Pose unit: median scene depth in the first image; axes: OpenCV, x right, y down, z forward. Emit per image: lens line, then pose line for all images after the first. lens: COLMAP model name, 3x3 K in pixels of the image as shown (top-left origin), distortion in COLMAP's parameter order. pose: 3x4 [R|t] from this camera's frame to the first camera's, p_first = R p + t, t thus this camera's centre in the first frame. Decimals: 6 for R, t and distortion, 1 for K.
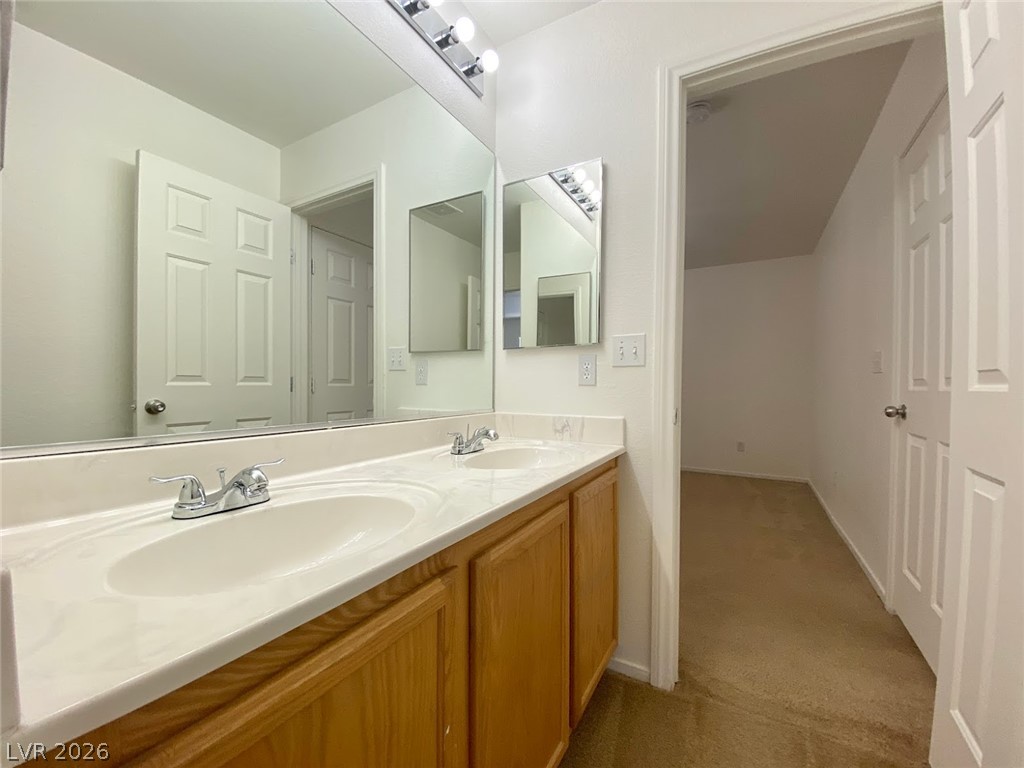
lens RADIAL K [[416.4, 0, 511.6], [0, 416.4, 388.9], [0, 0, 1]] dist [0.050489, -0.034103]
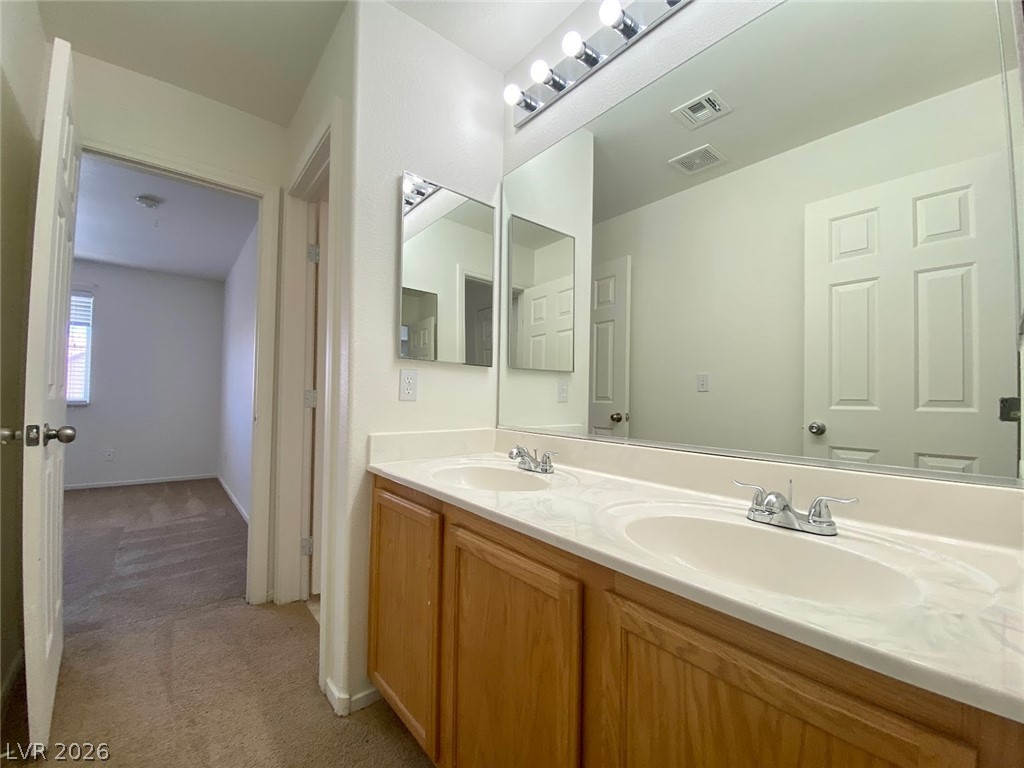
lens RADIAL K [[402.7, 0, 501.9], [0, 402.7, 389.9], [0, 0, 1]] dist [0.016924, -0.018022]
pose [[-0.361138, -0.034850, -0.931861, 0.411154], [-0.030759, 0.999203, -0.025448, -0.005215], [0.932005, 0.019473, -0.361922, 0.596277]]
